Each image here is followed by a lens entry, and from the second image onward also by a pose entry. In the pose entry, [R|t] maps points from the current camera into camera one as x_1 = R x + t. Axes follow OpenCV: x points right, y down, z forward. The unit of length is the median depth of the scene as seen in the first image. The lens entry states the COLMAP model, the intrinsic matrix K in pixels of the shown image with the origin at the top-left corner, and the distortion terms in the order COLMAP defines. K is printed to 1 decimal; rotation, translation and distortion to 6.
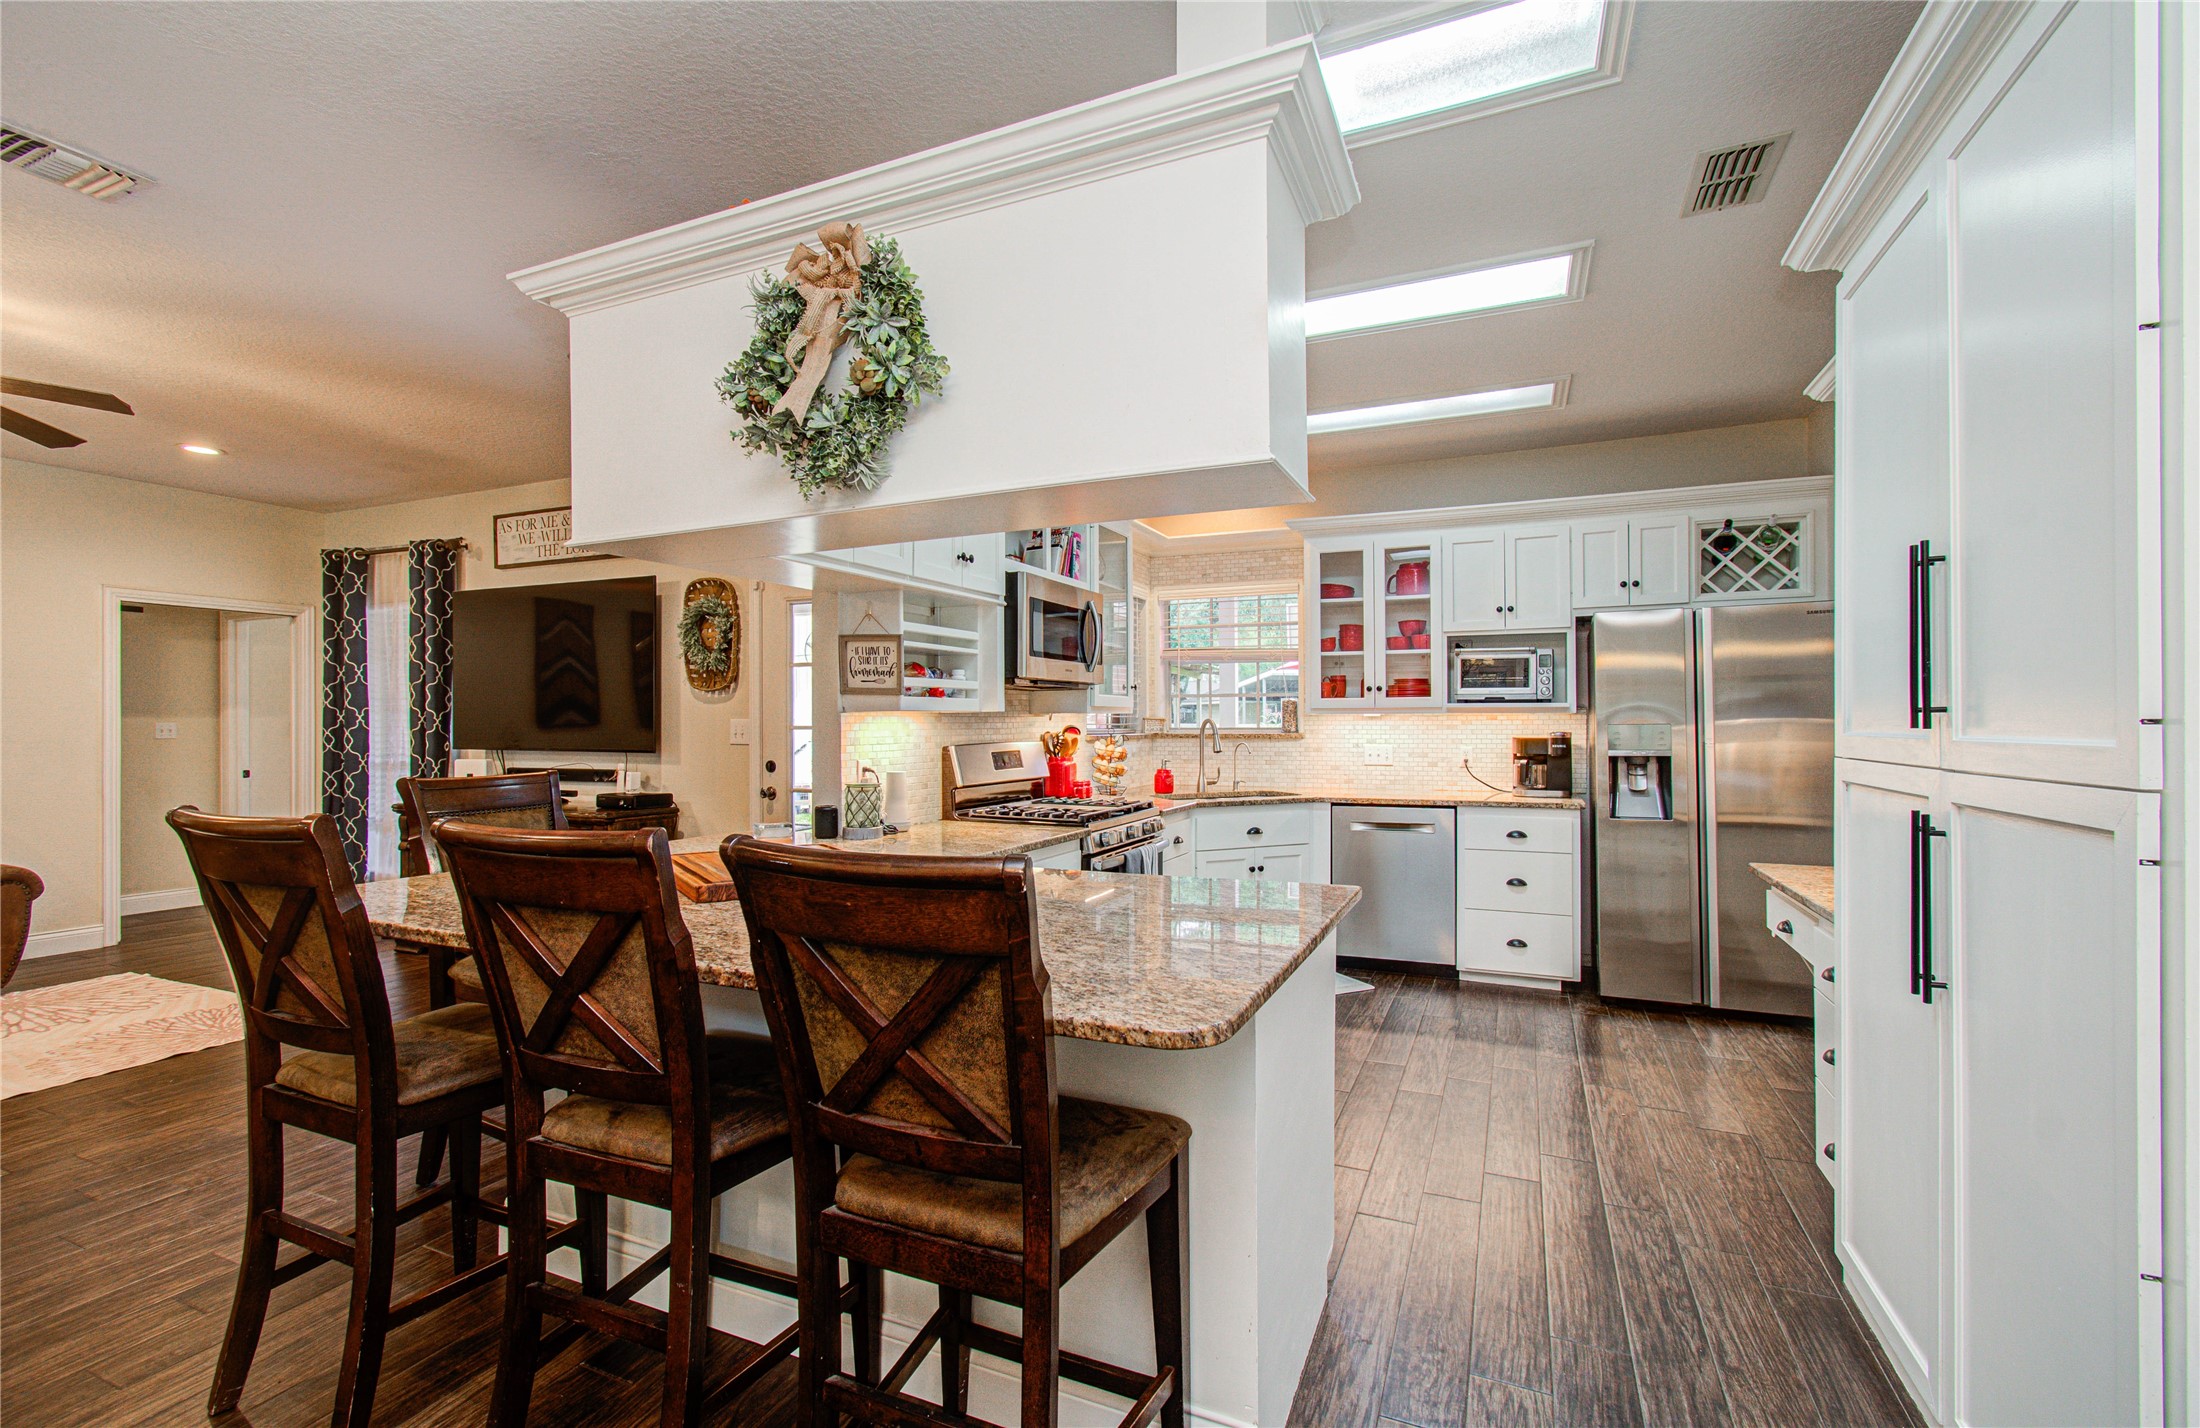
lens RADIAL K [[954.9, 0, 1098.1], [0, 954.9, 722.2], [0, 0, 1]] dist [-0.016077, 0.012306]
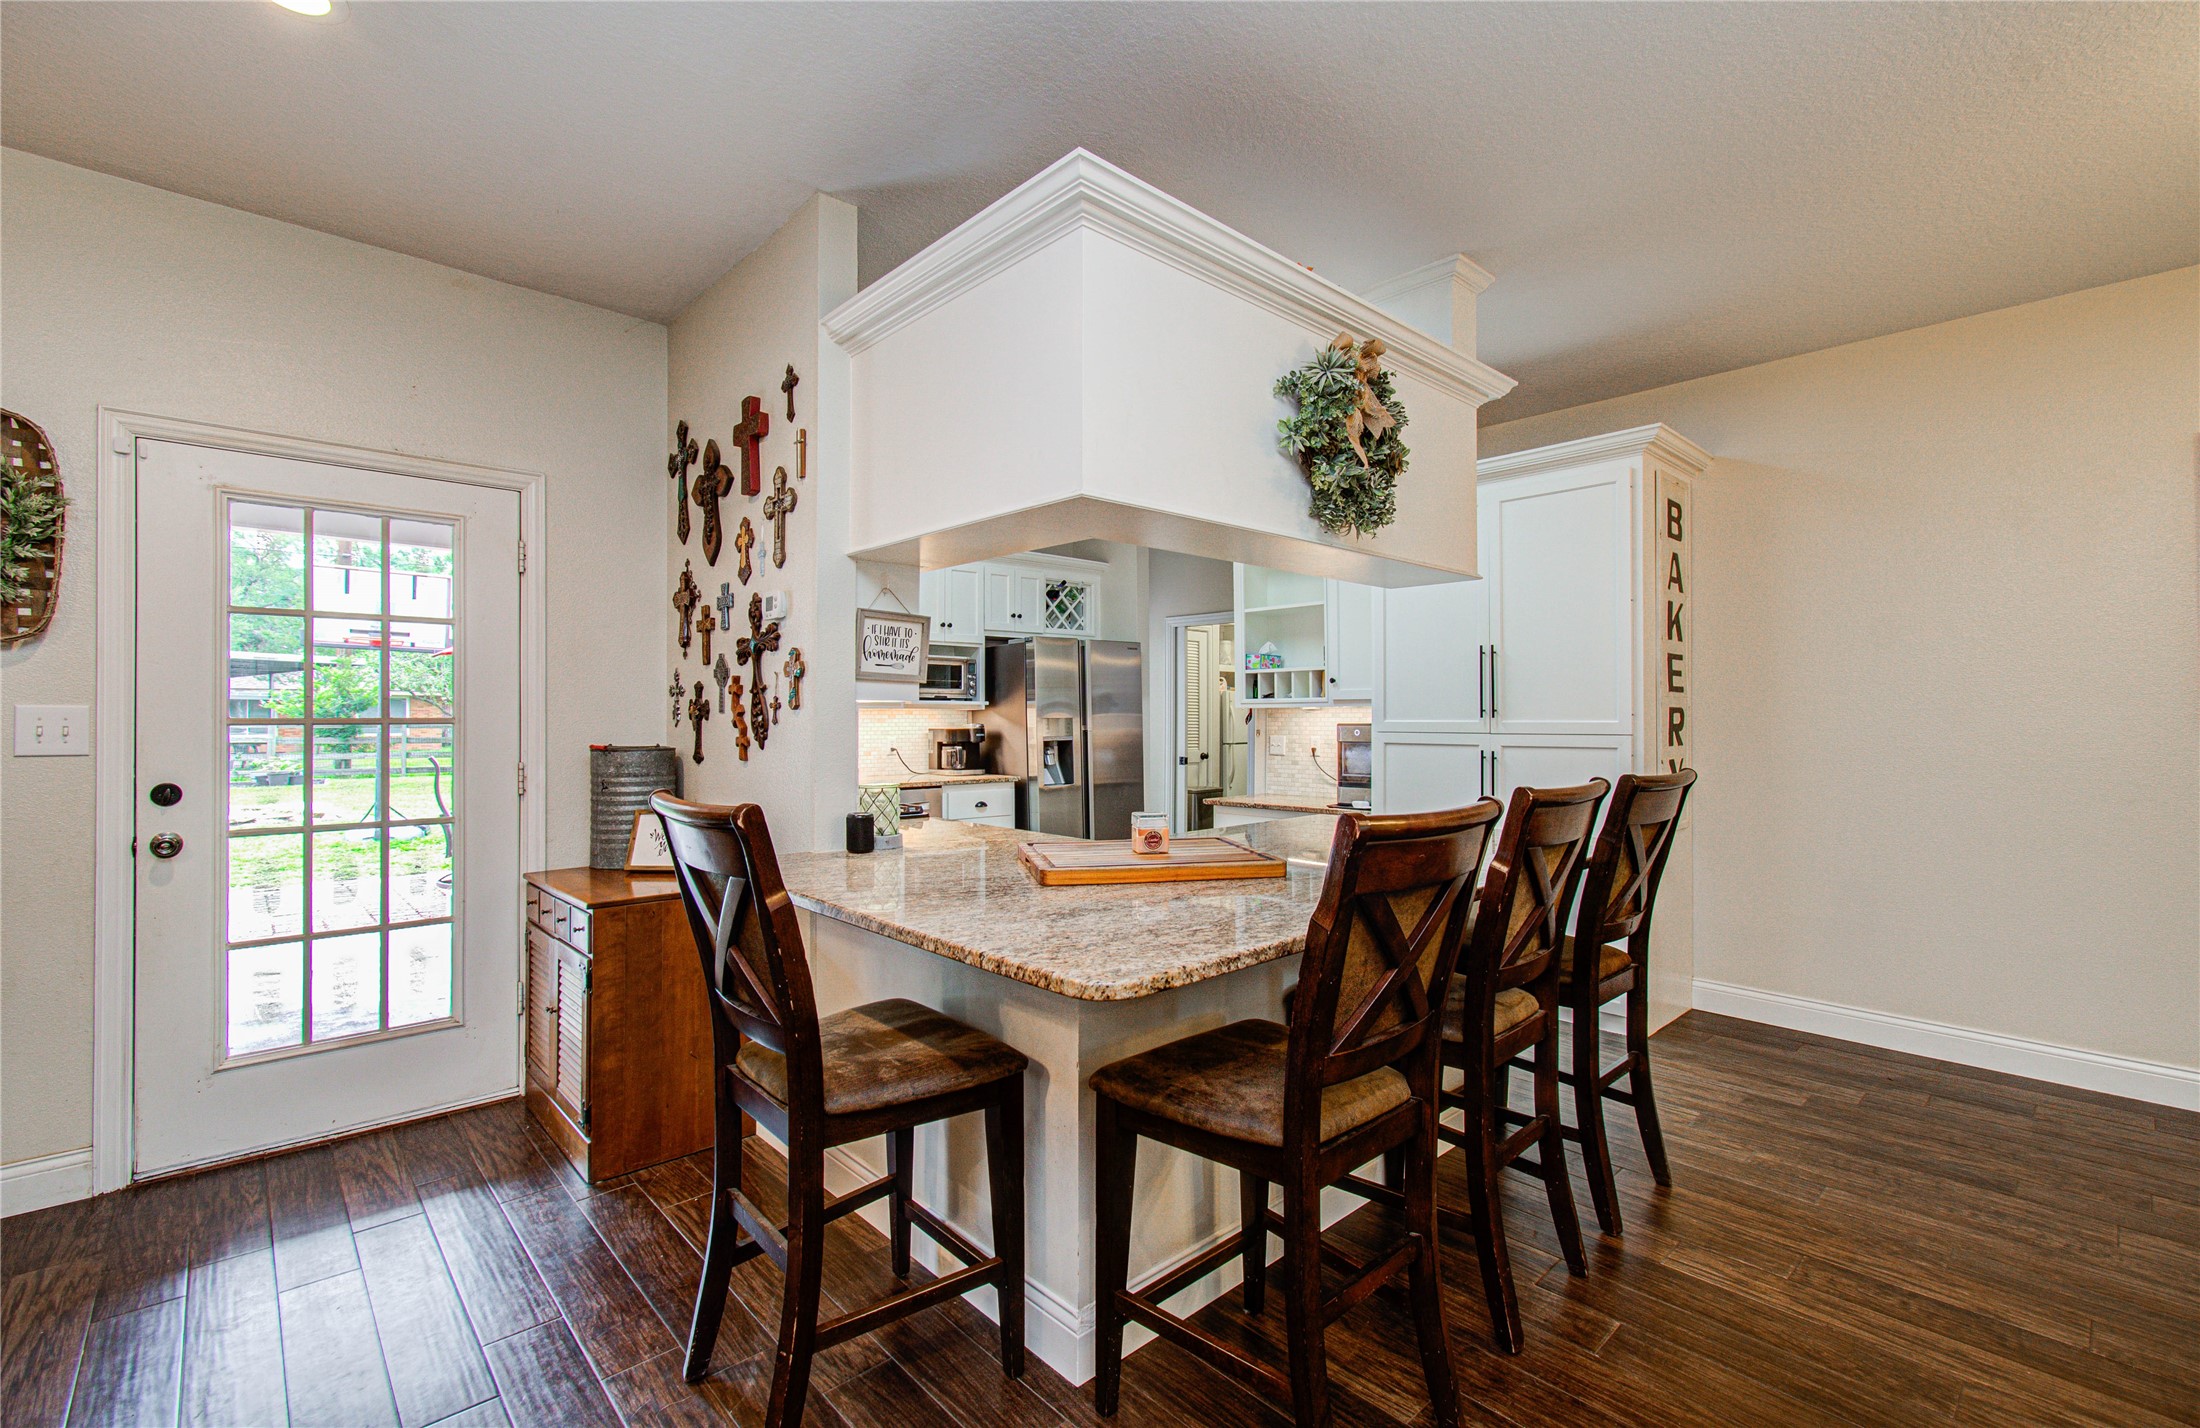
lens RADIAL K [[954.9, 0, 1095.2], [0, 954.9, 701.2], [0, 0, 1]] dist [-0.016077, 0.012306]
pose [[0.398990, 0.018405, 0.916771, -0.667406], [-0.000978, 0.999807, -0.019646, 0.004538], [-0.916955, 0.006942, 0.398931, 0.335945]]
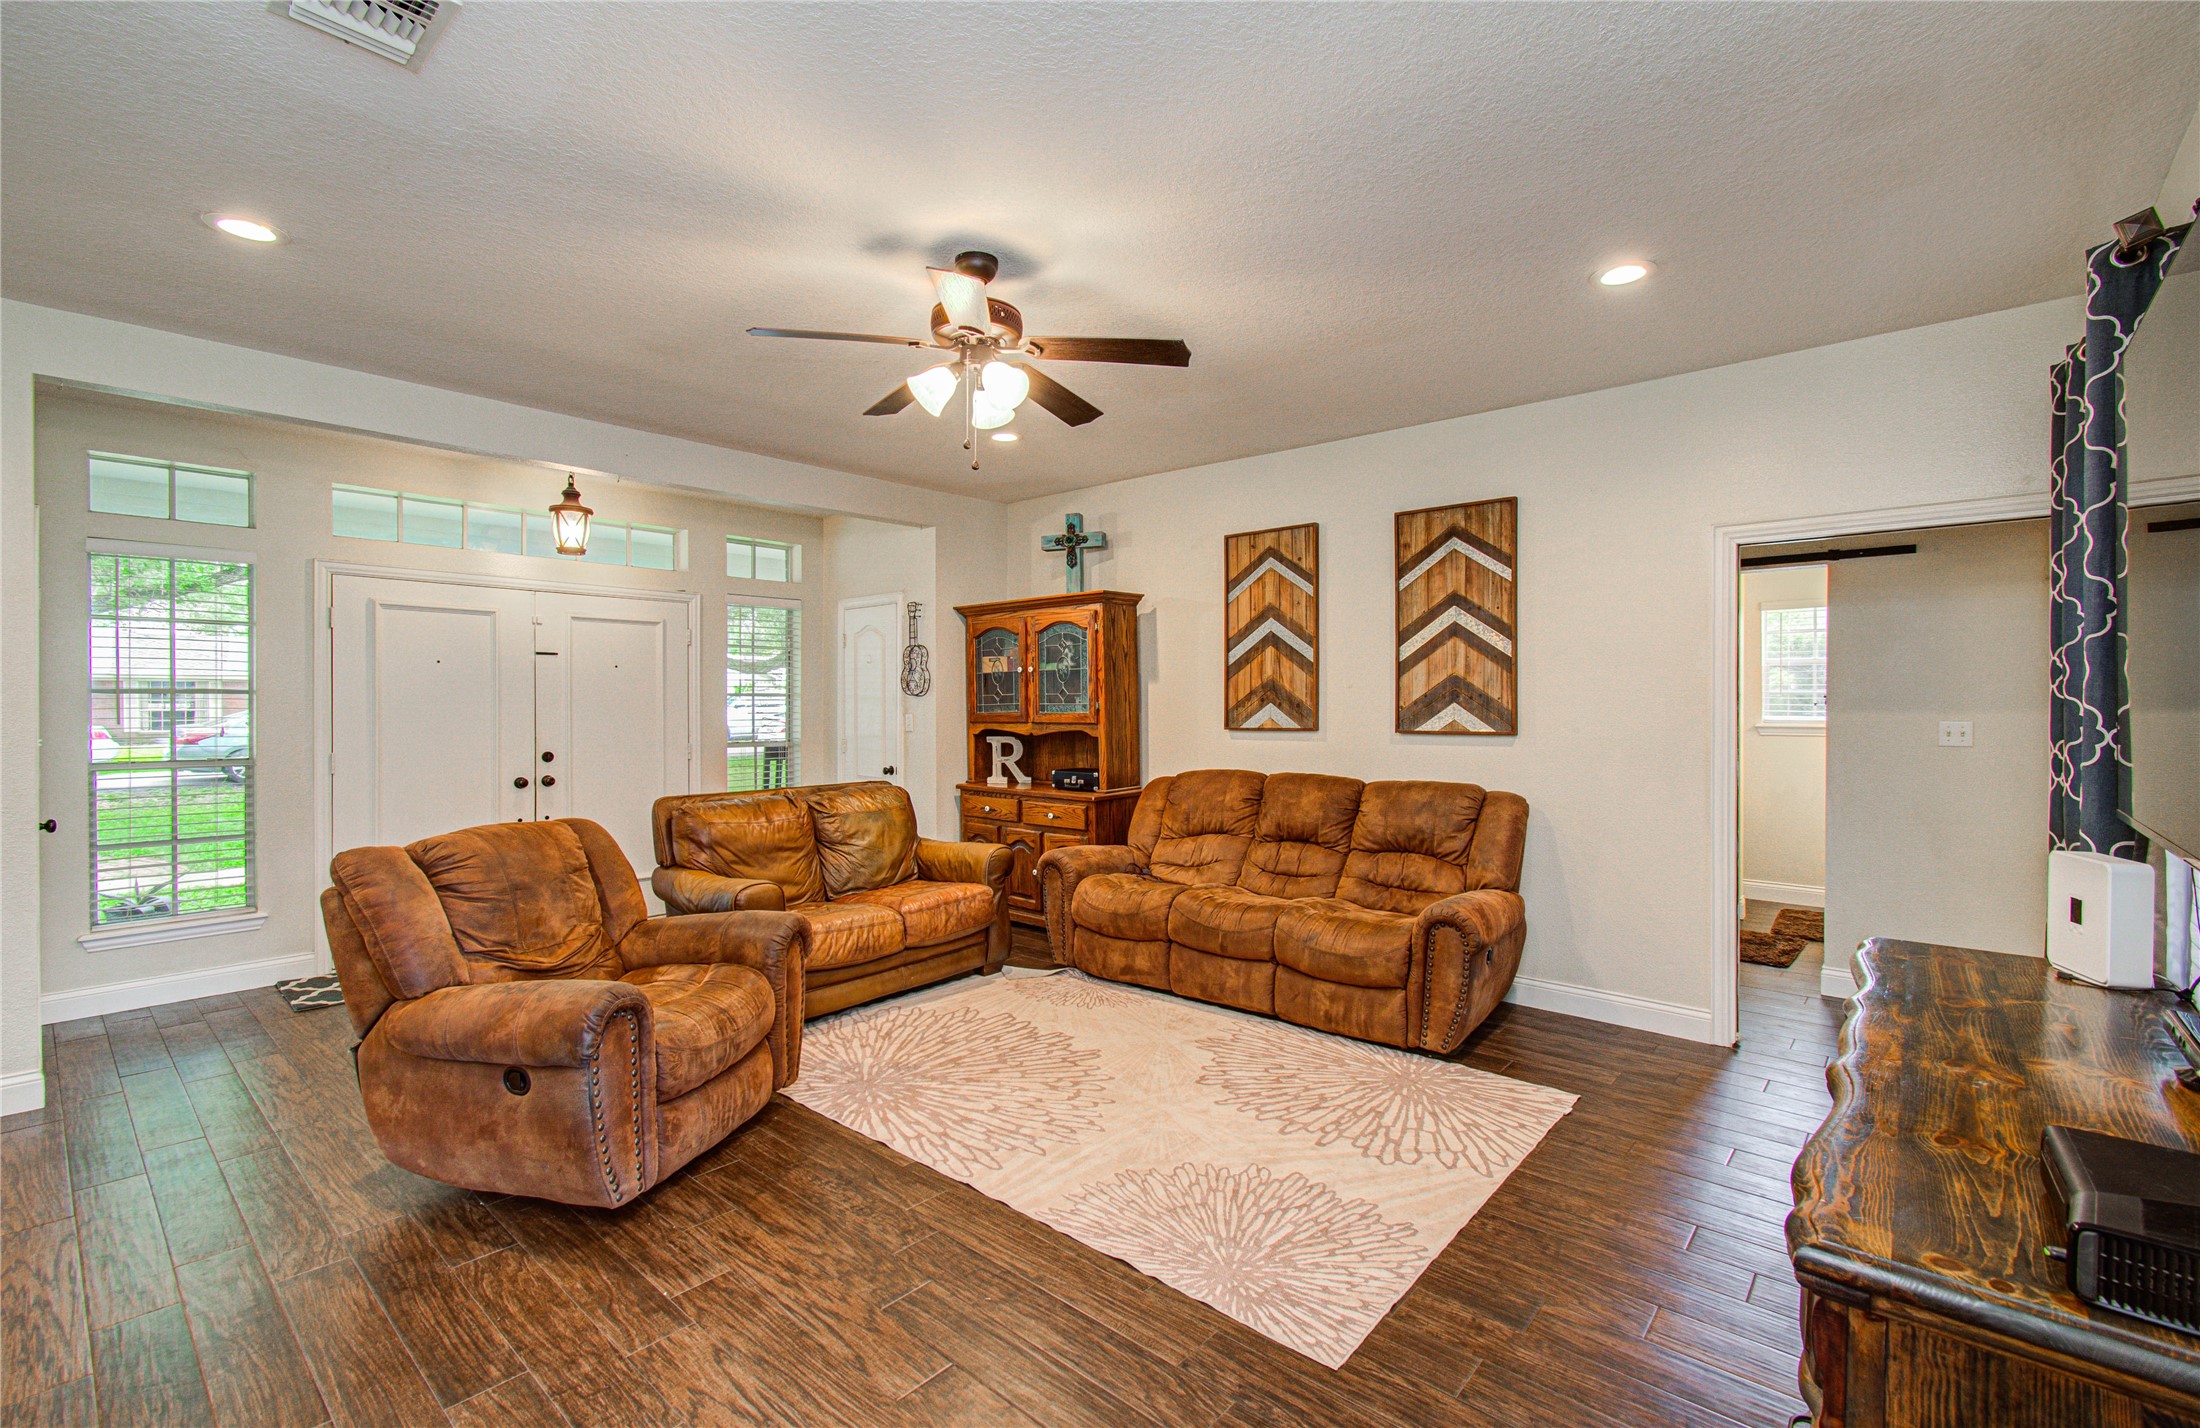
lens RADIAL K [[954.9, 0, 1096.5], [0, 954.9, 709.5], [0, 0, 1]] dist [-0.016077, 0.012306]
pose [[-0.304664, 0.007261, -0.952432, -0.290634], [-0.001398, 0.999966, 0.008071, -0.016466], [0.952459, 0.003791, -0.304644, 0.933644]]
